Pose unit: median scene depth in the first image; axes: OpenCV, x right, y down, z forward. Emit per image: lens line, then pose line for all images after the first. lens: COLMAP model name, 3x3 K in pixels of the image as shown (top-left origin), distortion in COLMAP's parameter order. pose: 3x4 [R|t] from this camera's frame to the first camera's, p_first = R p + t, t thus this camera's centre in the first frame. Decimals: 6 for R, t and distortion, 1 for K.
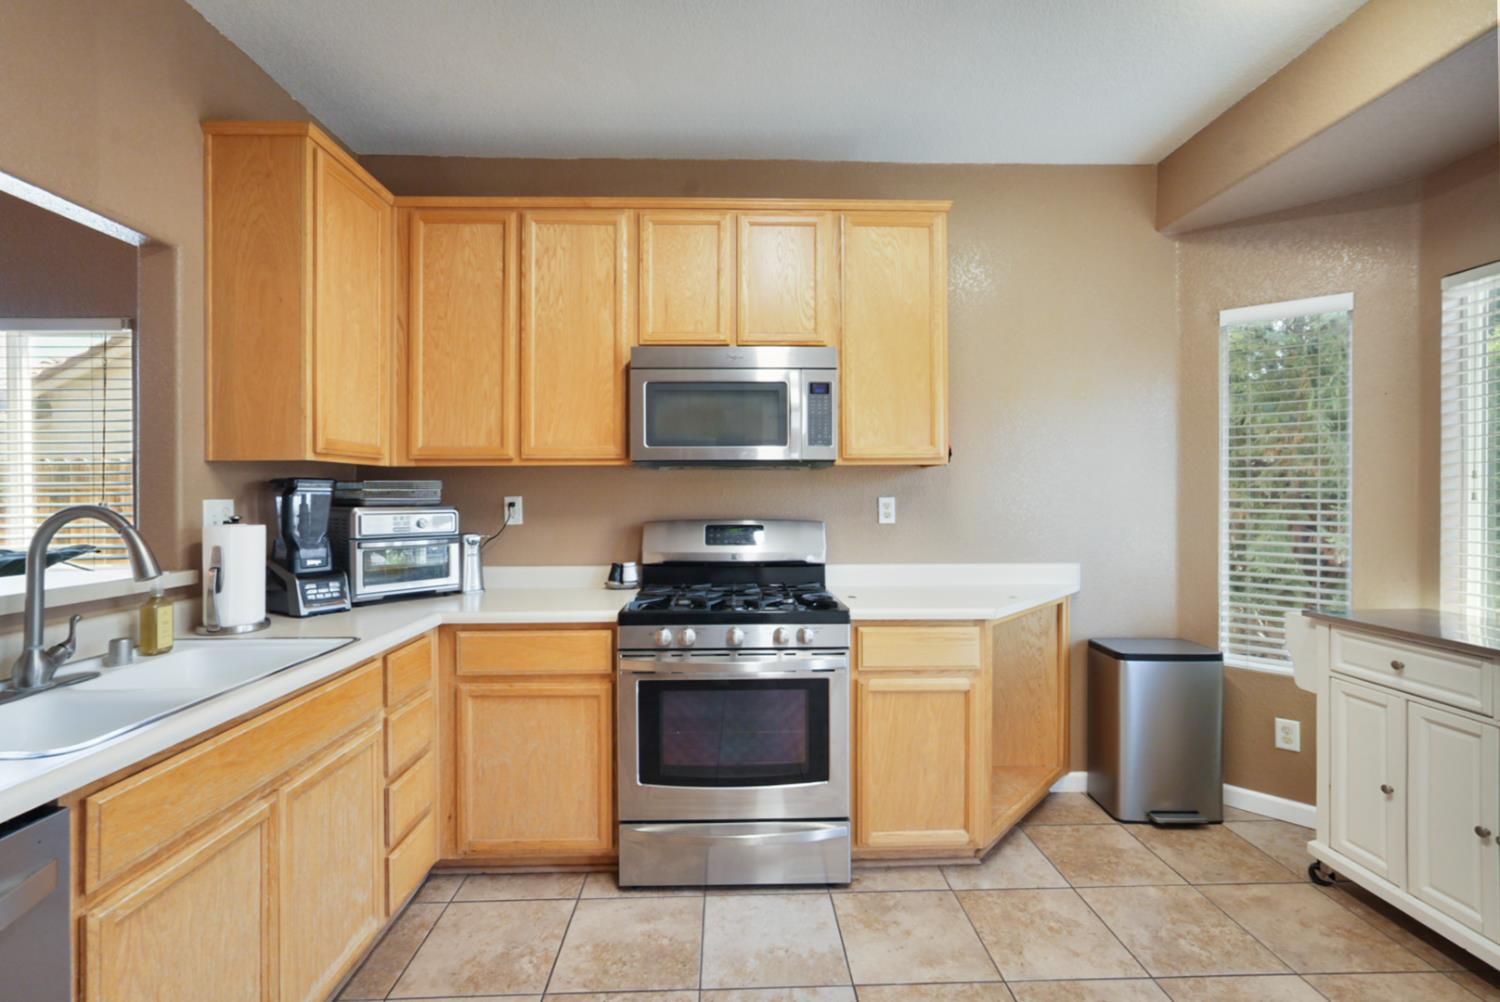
lens RADIAL K [[660.9, 0, 749.6], [0, 660.9, 493.0], [0, 0, 1]] dist [-0.016012, 0.006651]
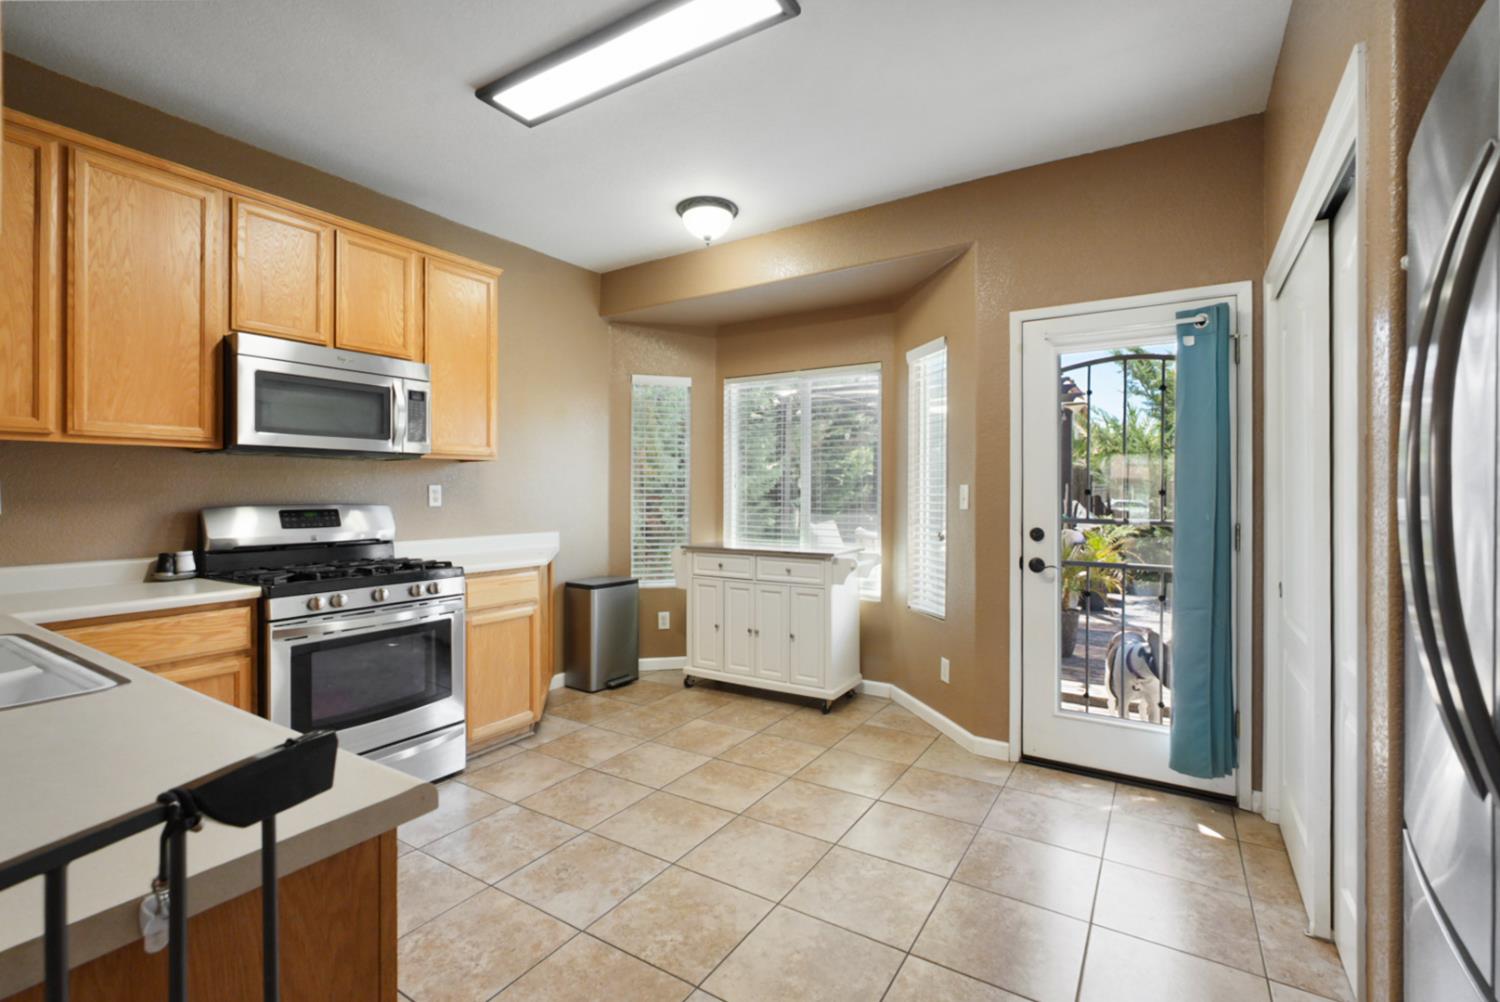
lens RADIAL K [[660.9, 0, 755.4], [0, 660.9, 490.3], [0, 0, 1]] dist [-0.016012, 0.006651]
pose [[0.560967, 0.003217, 0.827832, -0.581399], [-0.000602, 0.999994, -0.003479, 0.024857], [-0.827838, 0.001453, 0.560965, -0.230778]]
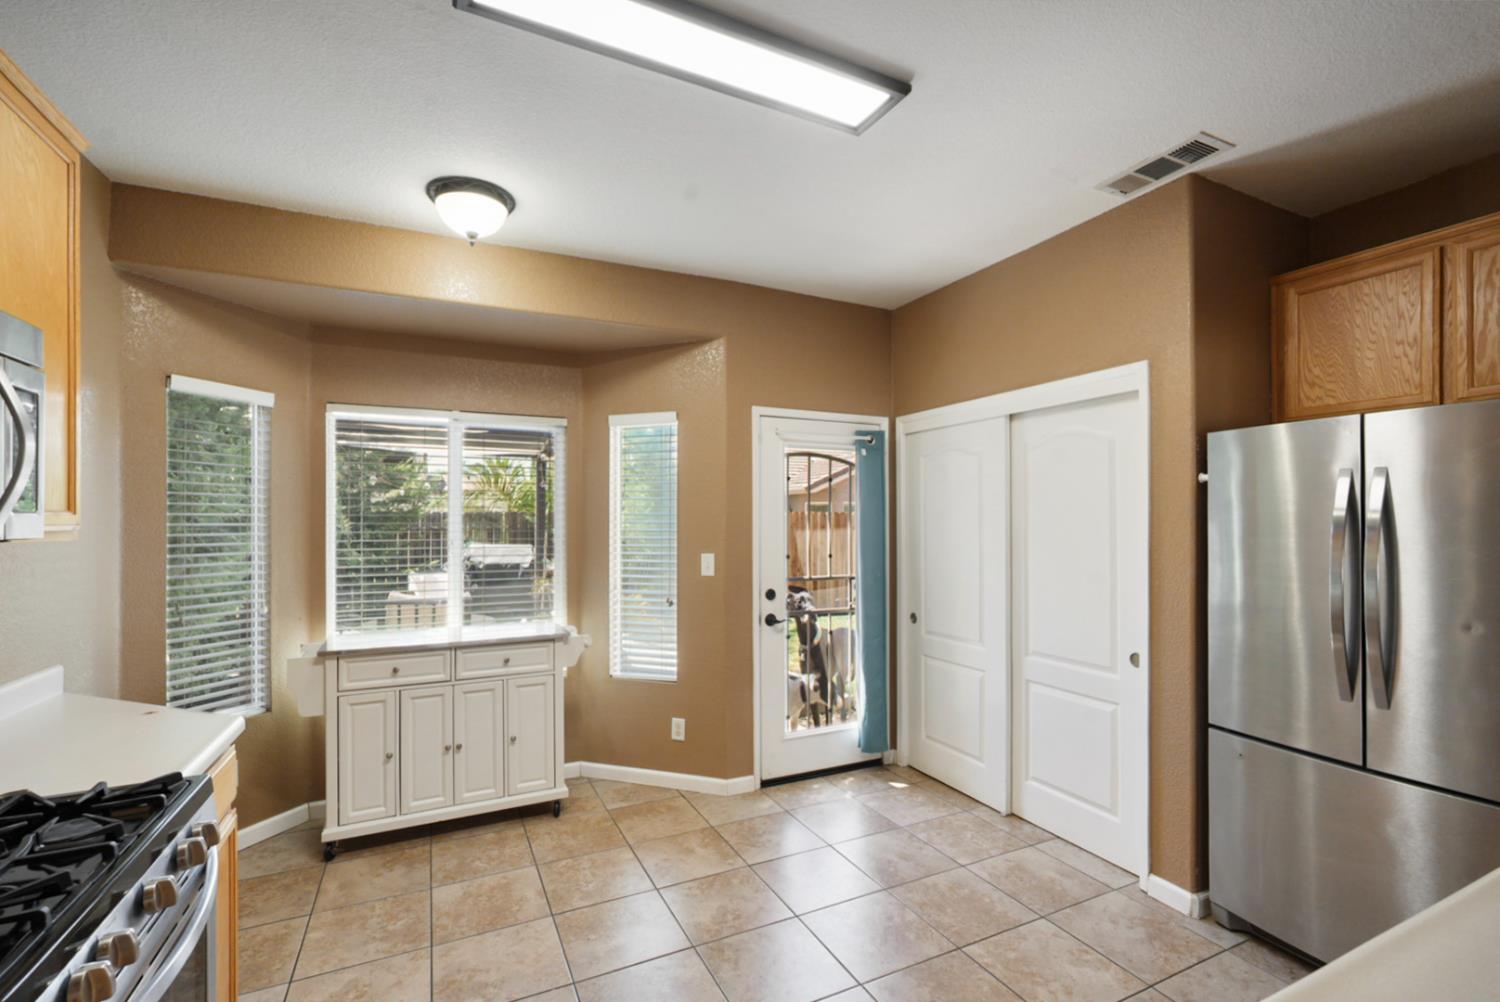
lens RADIAL K [[660.9, 0, 748.4], [0, 660.9, 518.0], [0, 0, 1]] dist [-0.016012, 0.006651]
pose [[-0.401564, 0.005590, 0.915814, -0.613240], [0.002208, 0.999984, -0.005136, -0.066855], [-0.915828, -0.000040, -0.401570, 0.716649]]
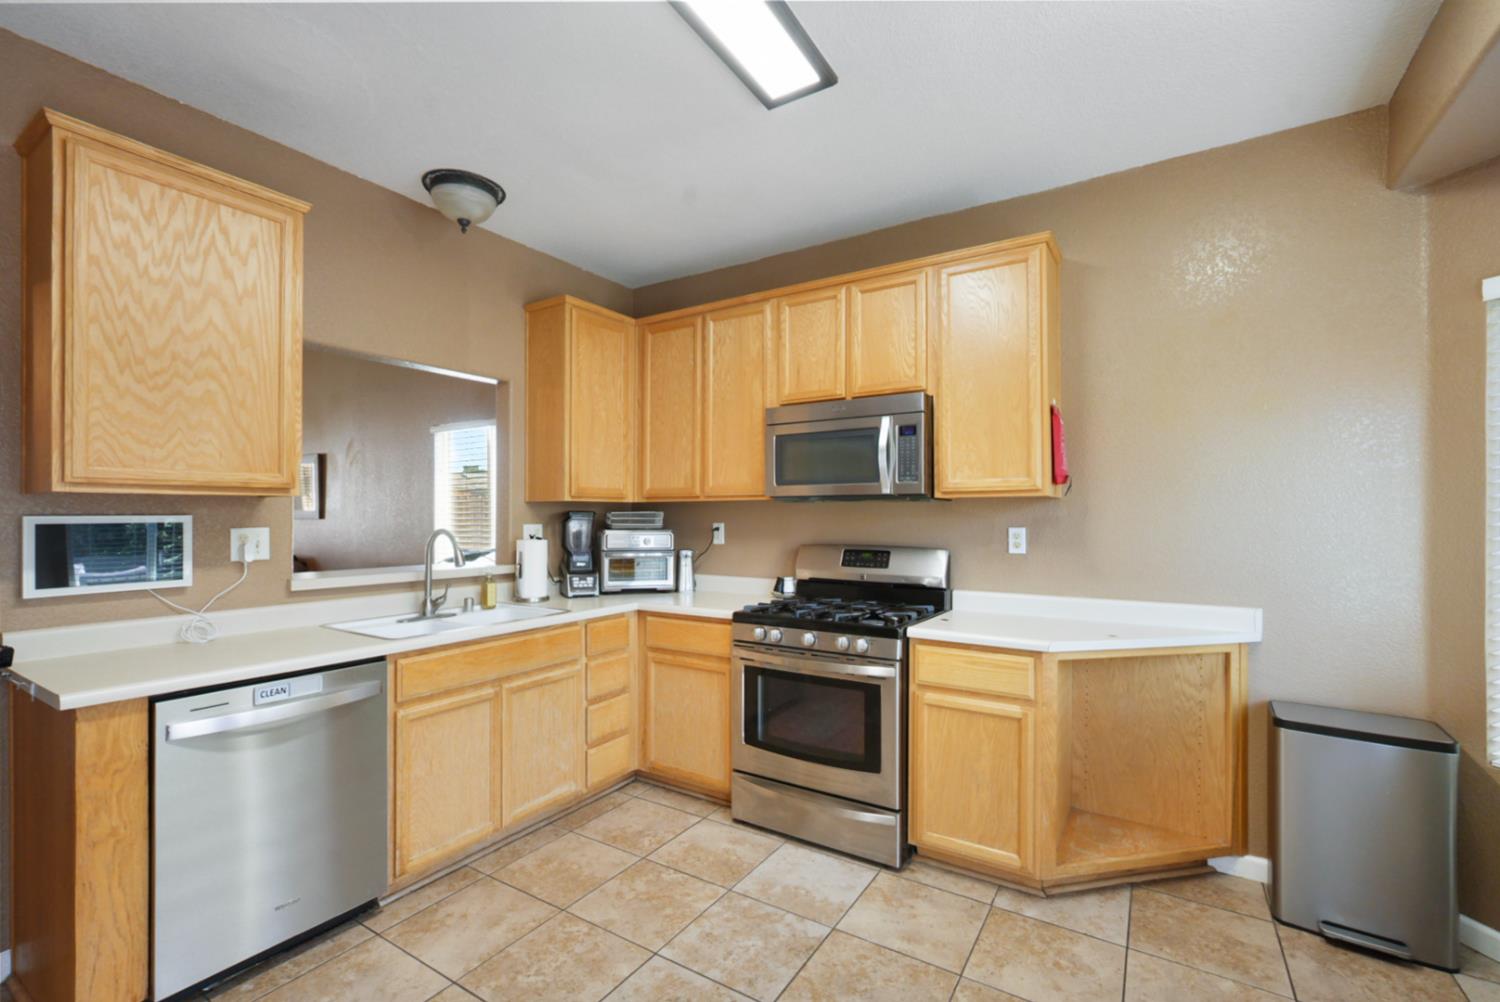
lens RADIAL K [[660.9, 0, 745.9], [0, 660.9, 507.5], [0, 0, 1]] dist [-0.016012, 0.006651]
pose [[0.822957, -0.002881, -0.568096, 0.534971], [-0.001927, 0.999967, -0.007863, -0.018590], [0.568100, 0.007565, 0.822925, -0.080459]]
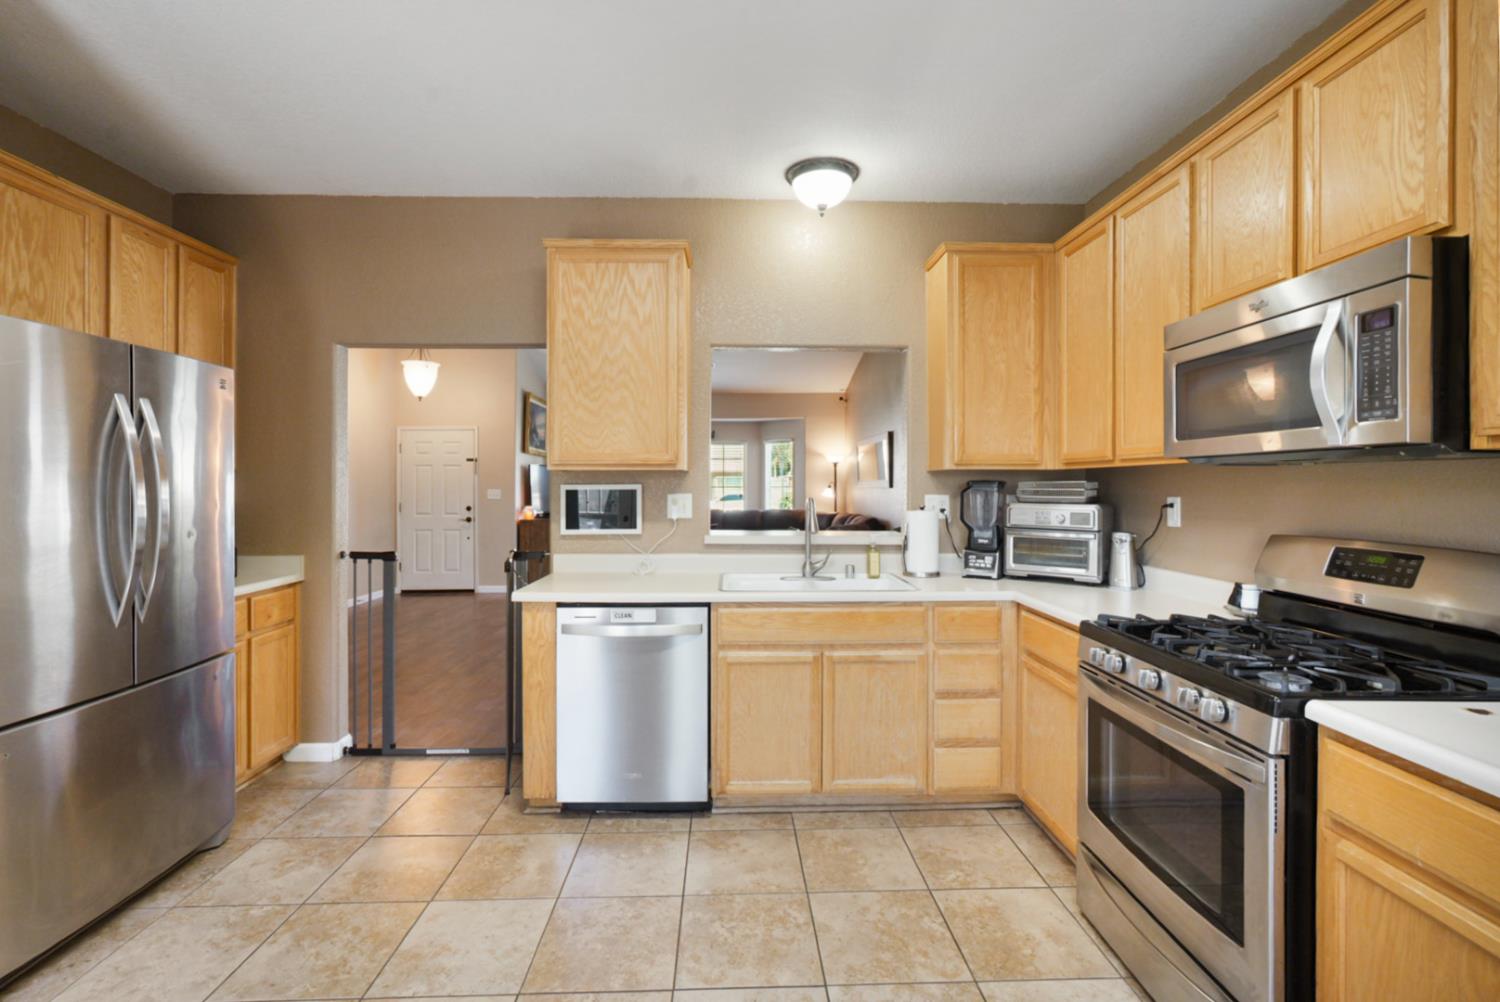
lens RADIAL K [[660.9, 0, 746.8], [0, 660.9, 480.4], [0, 0, 1]] dist [-0.016012, 0.006651]
pose [[-0.003944, -0.001999, -0.999990, 0.698946], [-0.000311, 0.999998, -0.001998, -0.019163], [0.999992, 0.000303, -0.003945, 0.472693]]
